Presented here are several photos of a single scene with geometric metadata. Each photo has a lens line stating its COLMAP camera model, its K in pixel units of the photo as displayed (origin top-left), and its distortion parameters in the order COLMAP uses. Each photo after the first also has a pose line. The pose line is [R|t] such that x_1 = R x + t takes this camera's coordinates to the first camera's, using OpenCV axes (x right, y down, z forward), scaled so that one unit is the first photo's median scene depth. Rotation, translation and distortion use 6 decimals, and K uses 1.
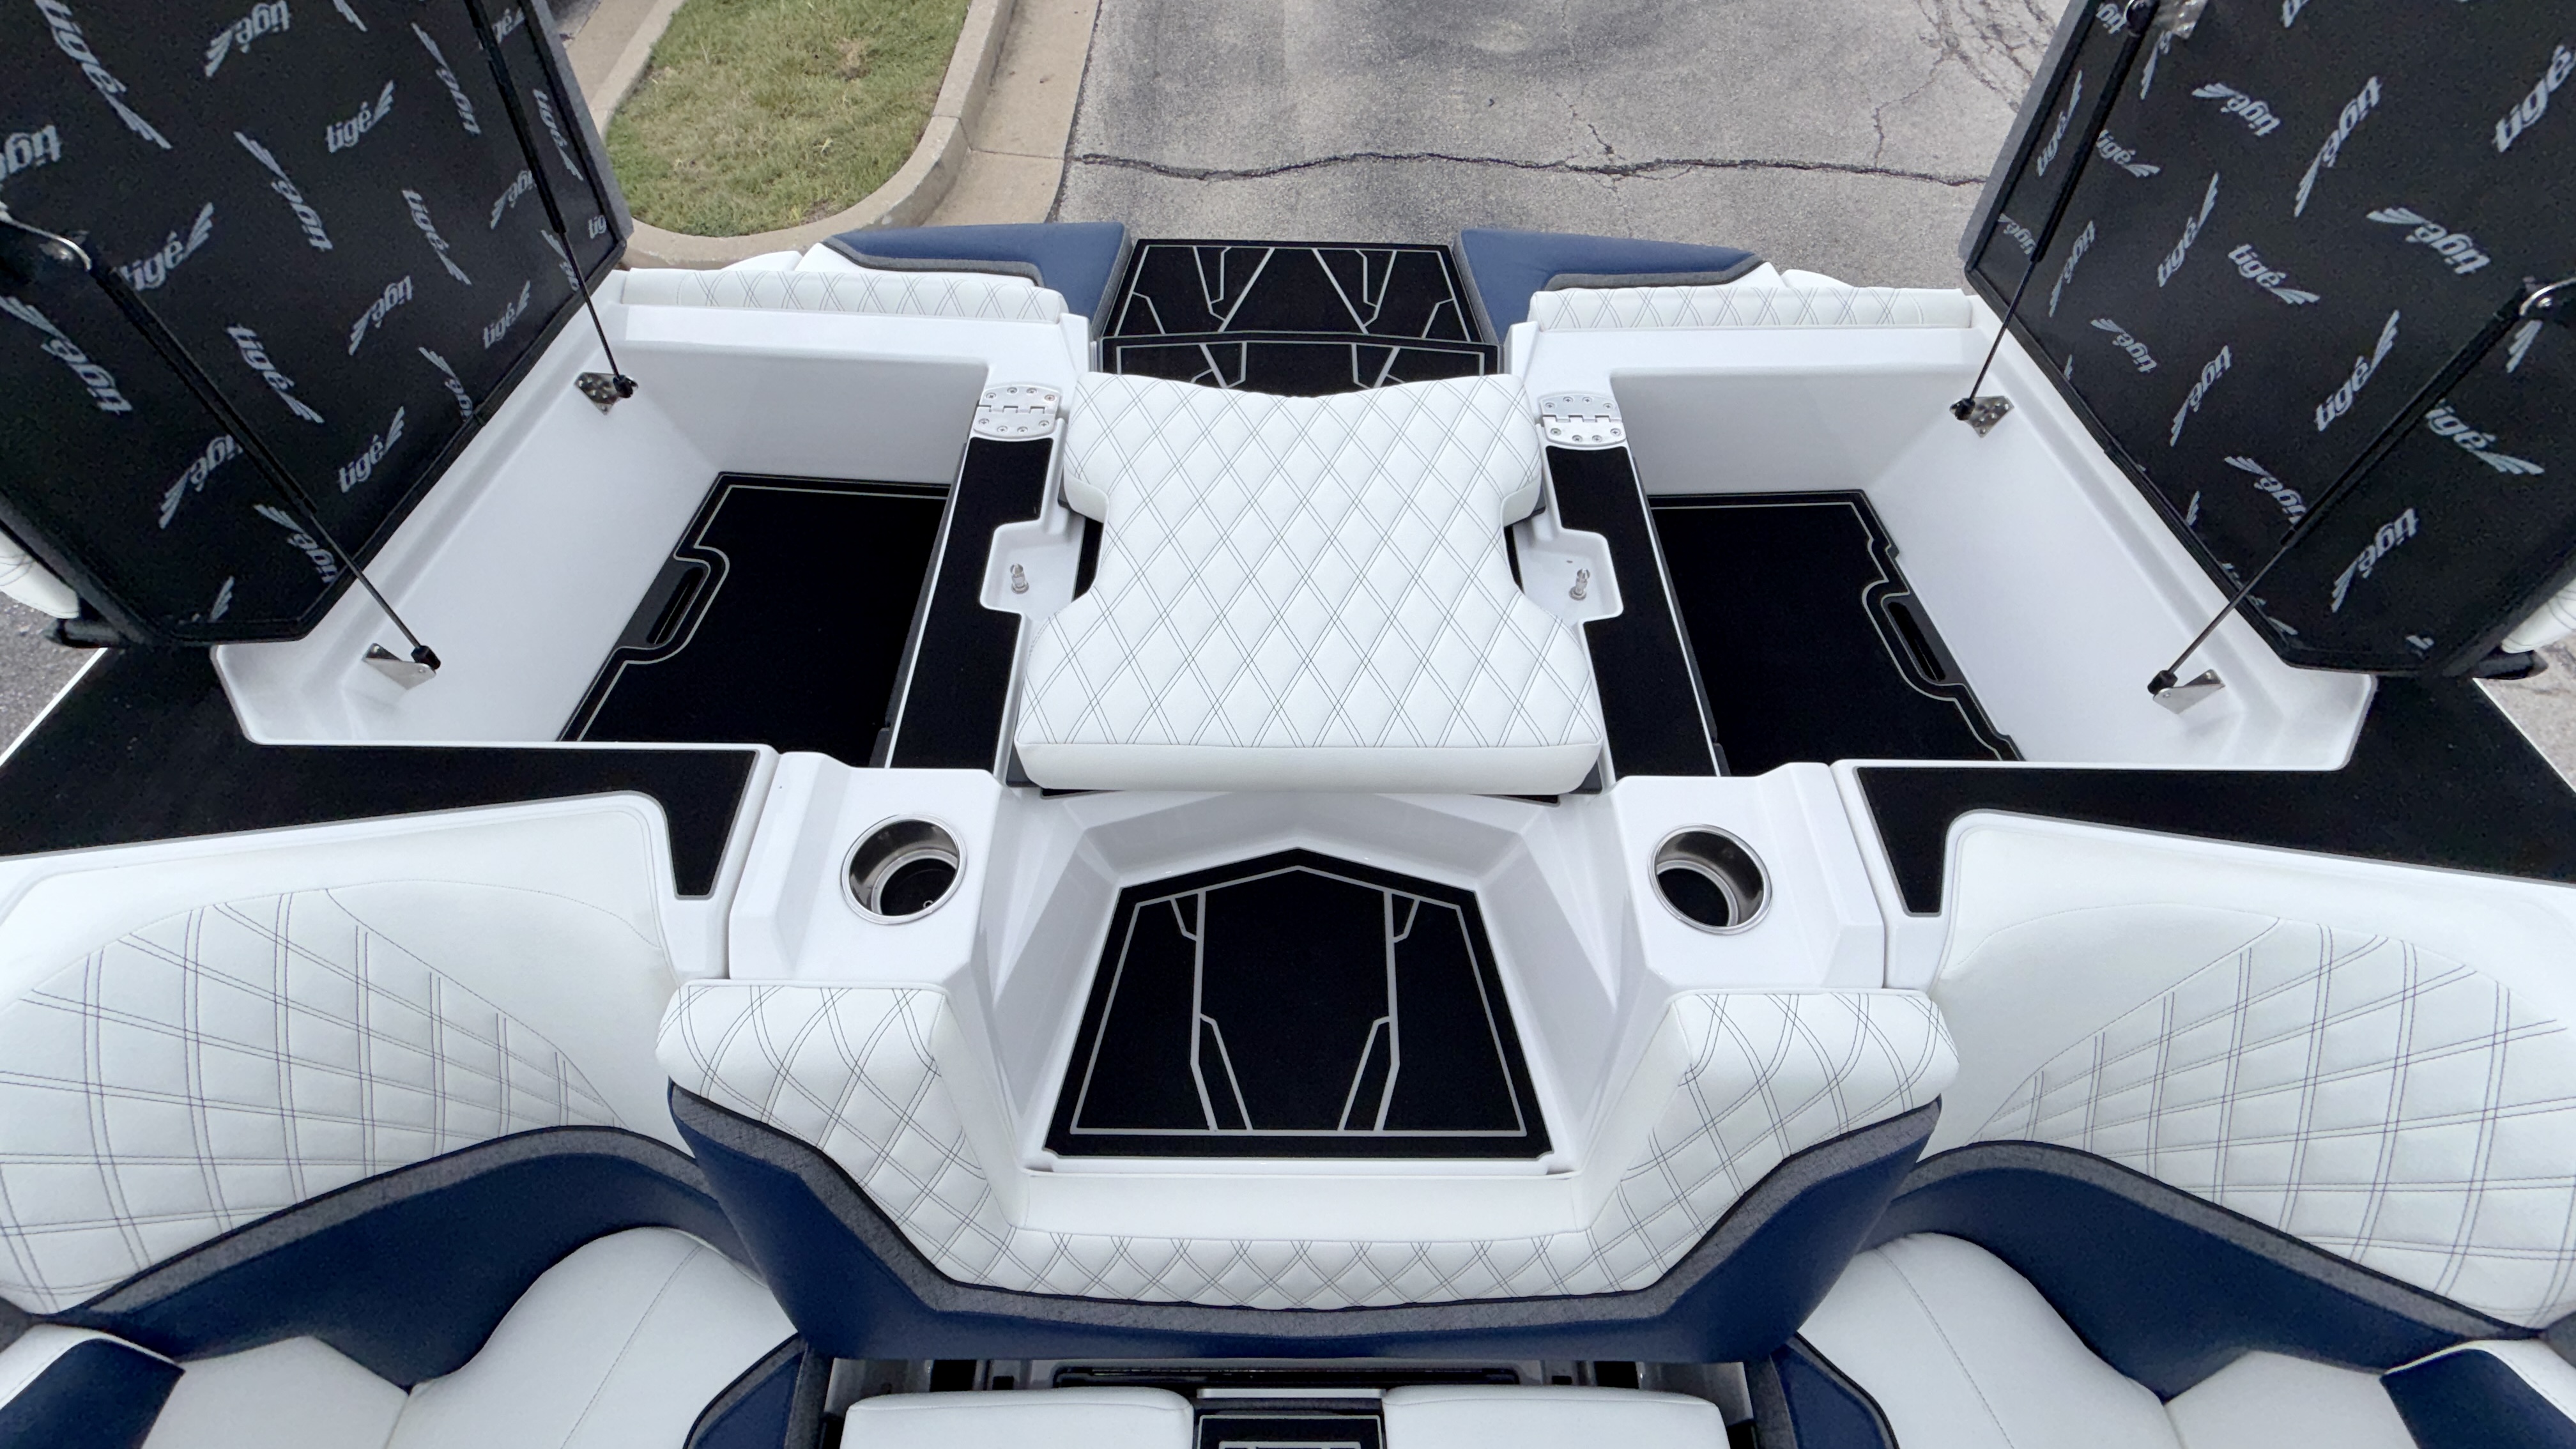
lens RADIAL K [[1024.8, 0, 1280.7], [0, 1024.8, 726.2], [0, 0, 1]] dist [0.000491, 0.000188]
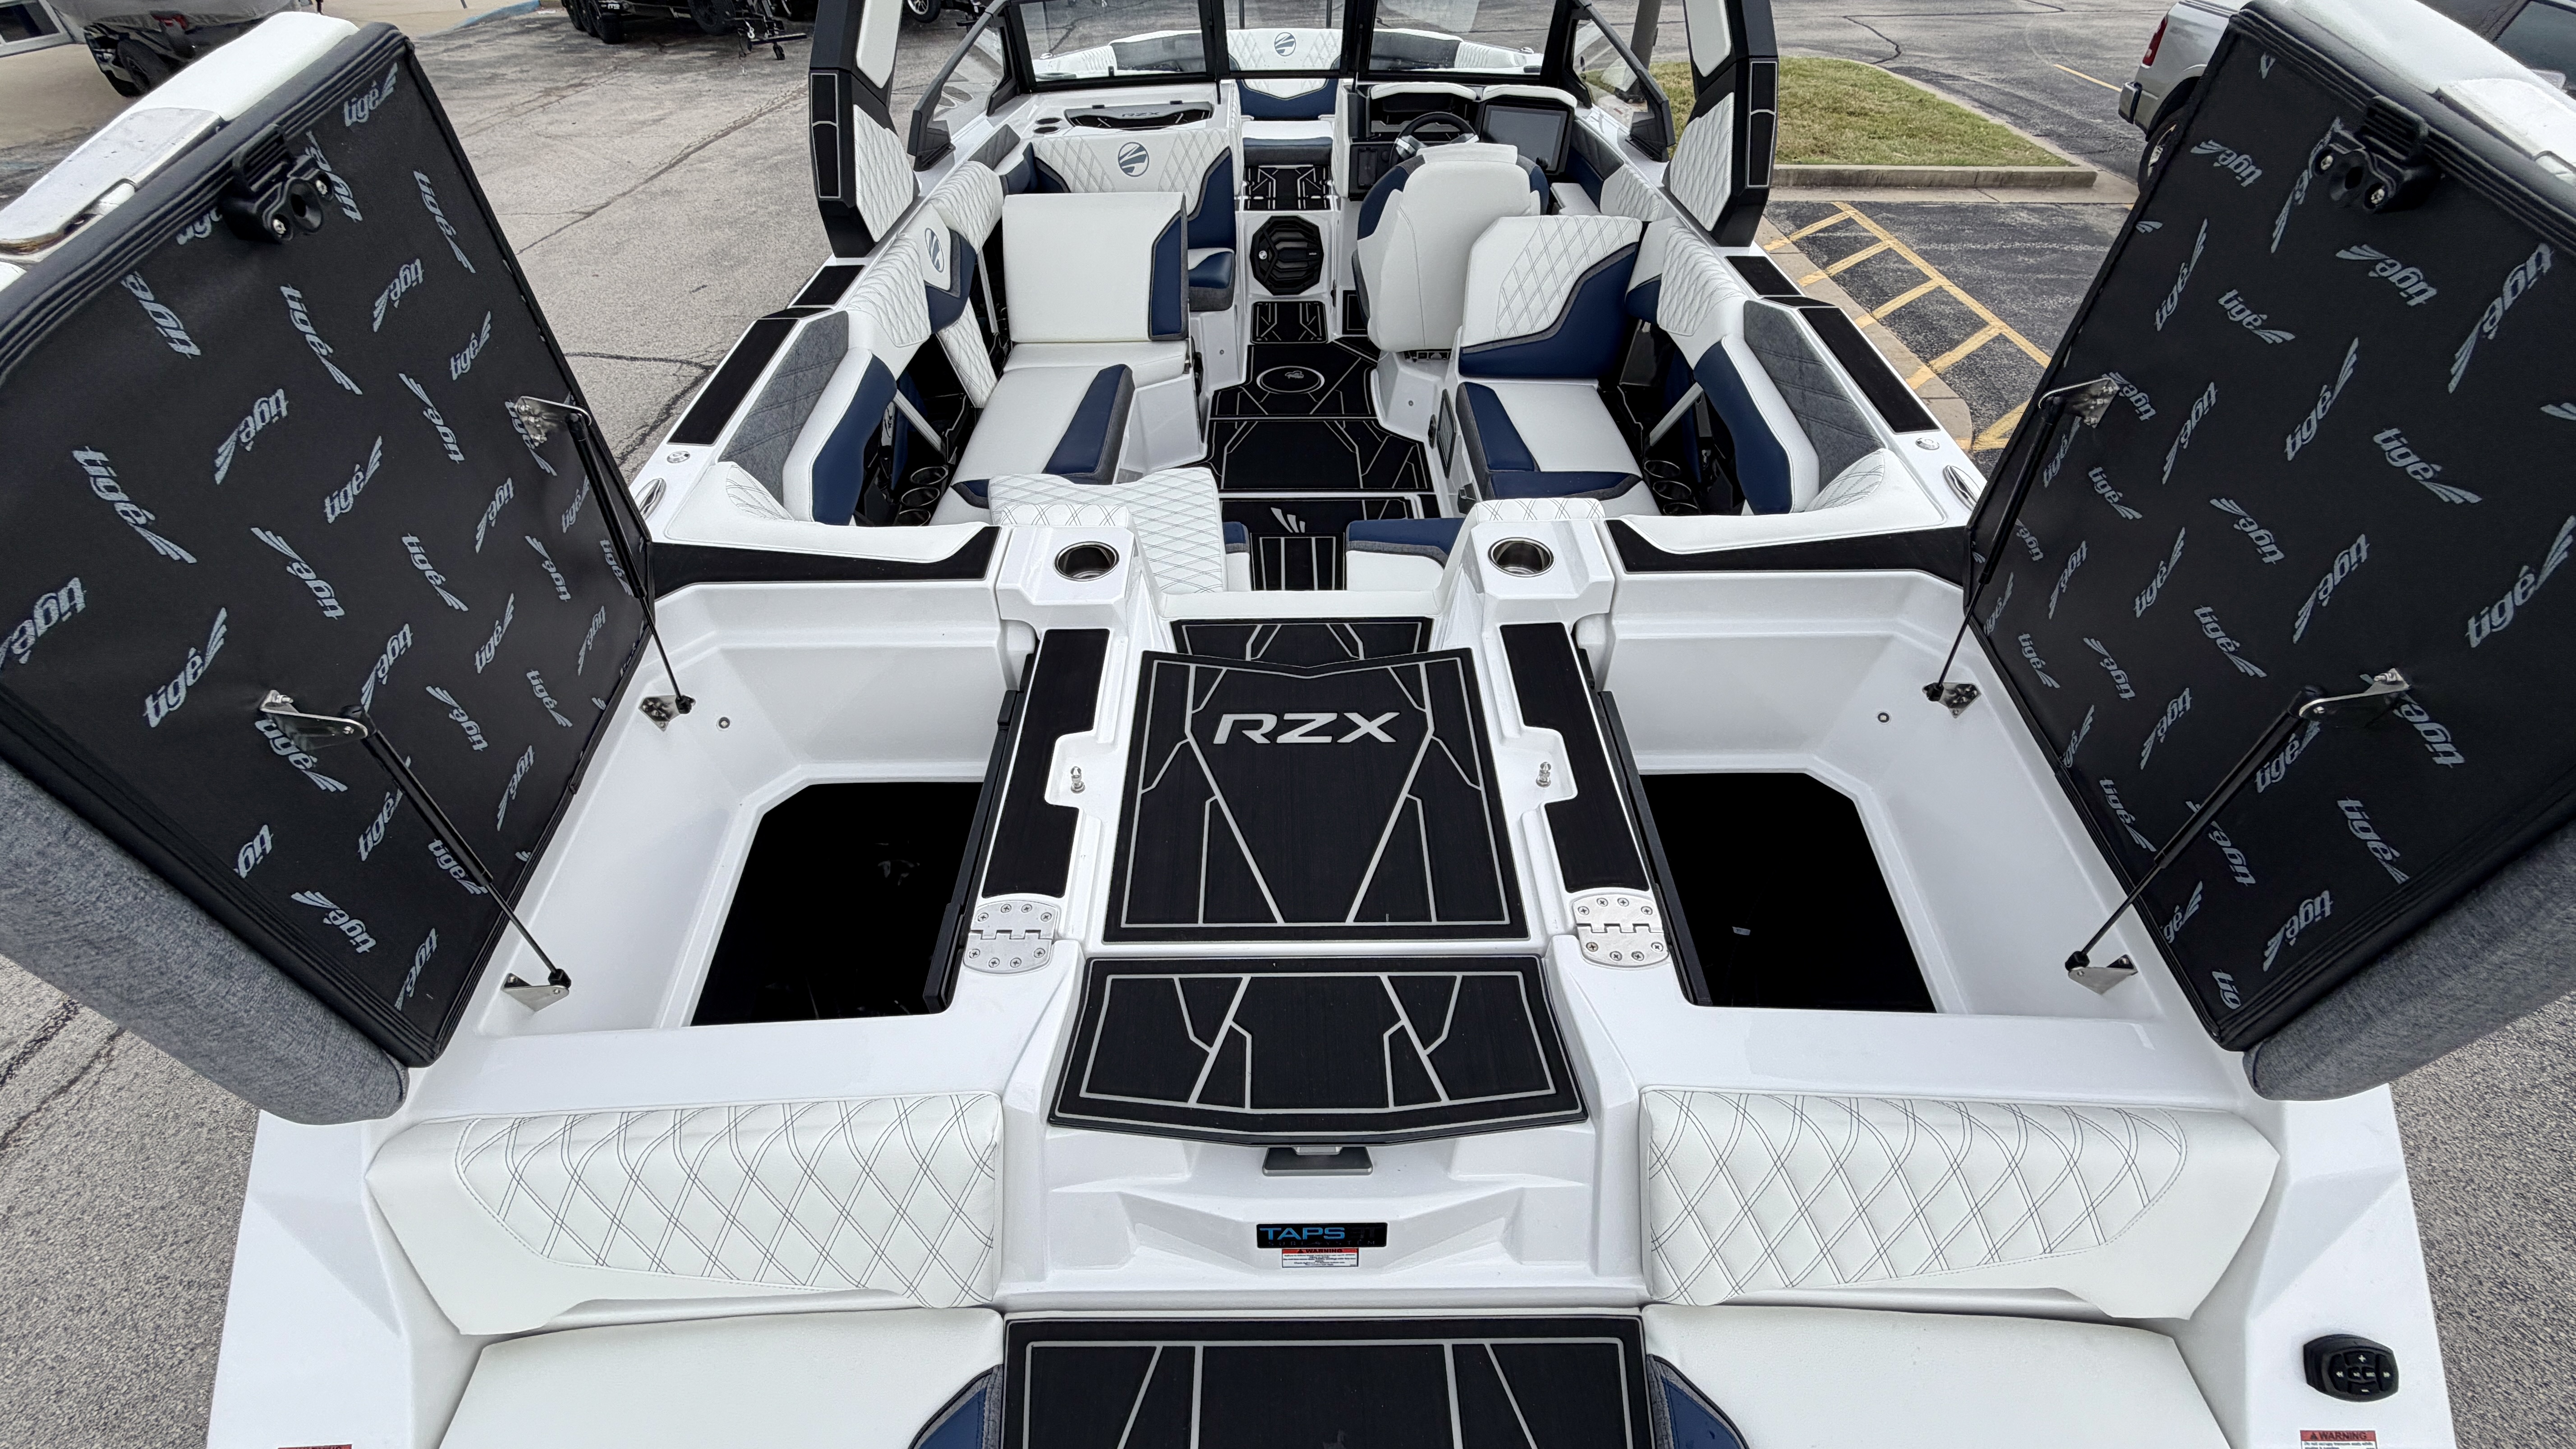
lens RADIAL K [[1031.5, 0, 1280.2], [0, 1031.5, 729.1], [0, 0, 1]] dist [-0.000884, 0.000520]
pose [[-0.999935, 0.000873, -0.011351, 0.080628], [-0.011312, -0.189094, 0.981894, -1.539103], [-0.001289, 0.981959, 0.189092, 0.837542]]
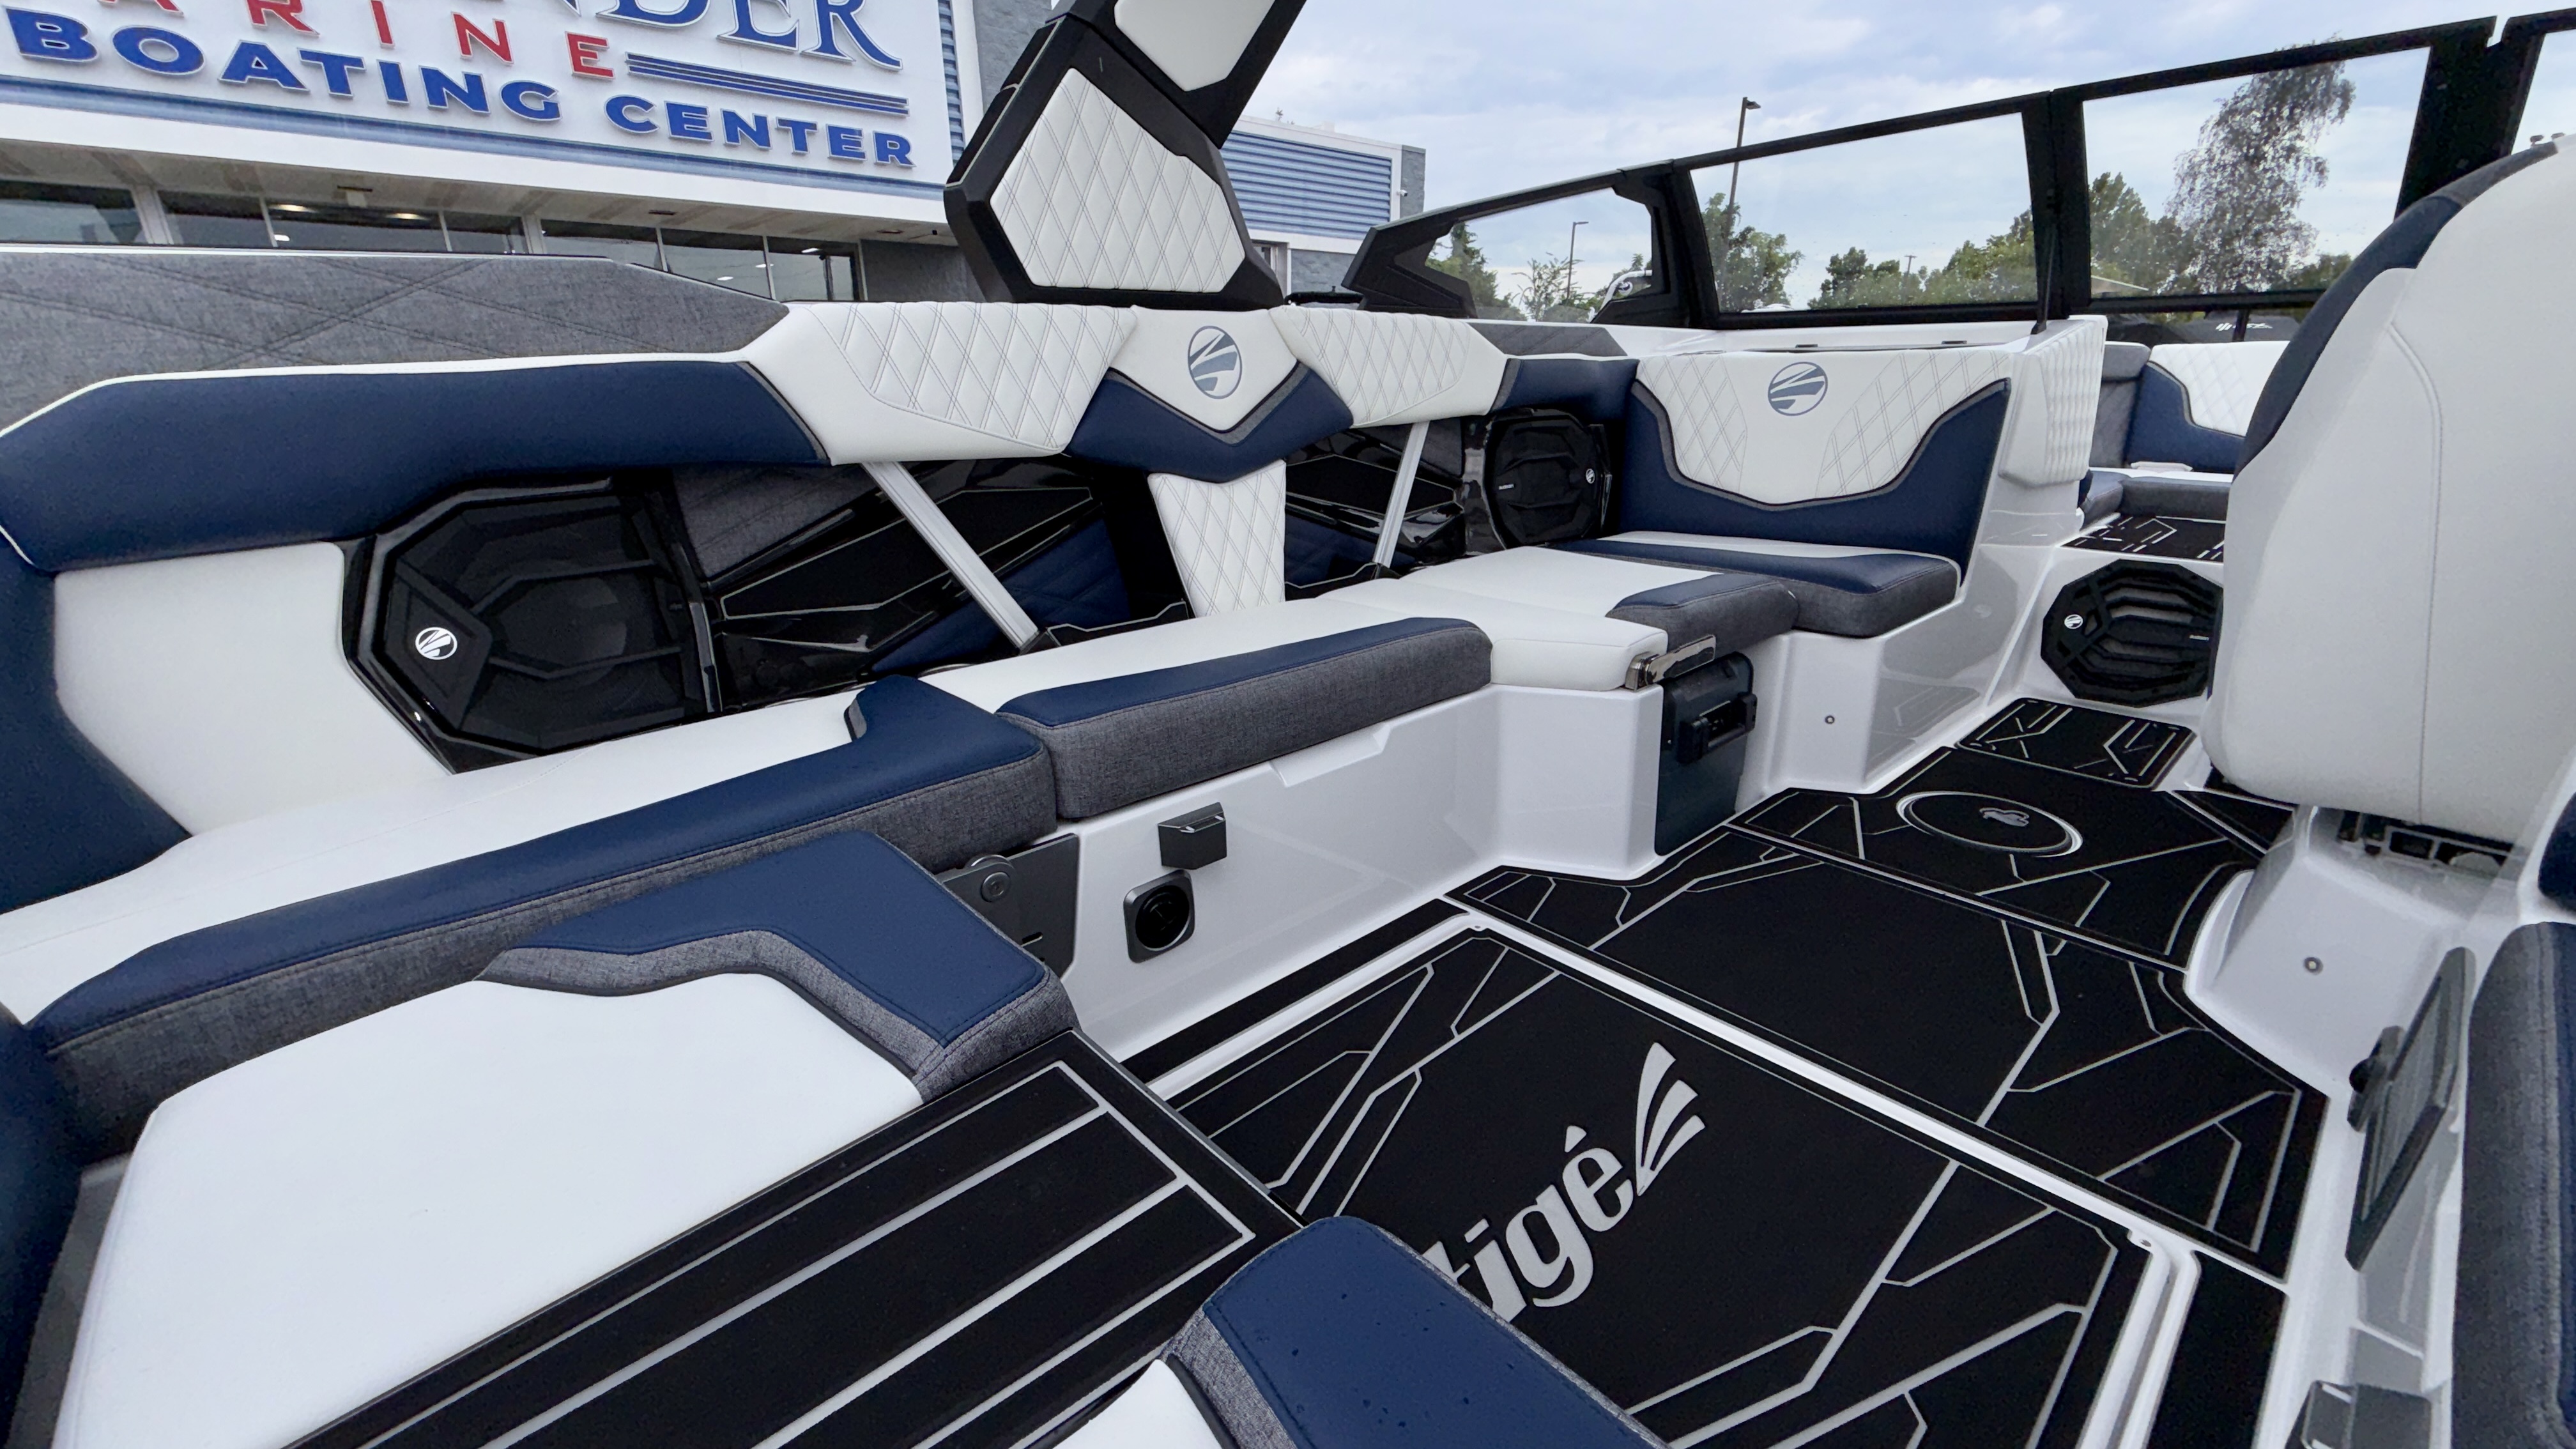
lens RADIAL K [[1026.9, 0, 1279.8], [0, 1026.9, 725.1], [0, 0, 1]] dist [-0.000128, -0.000172]
pose [[-0.671294, -0.252533, 0.696844, -0.386241], [0.634262, 0.290737, 0.716368, 0.637619], [-0.383505, 0.922875, -0.034998, 0.629734]]
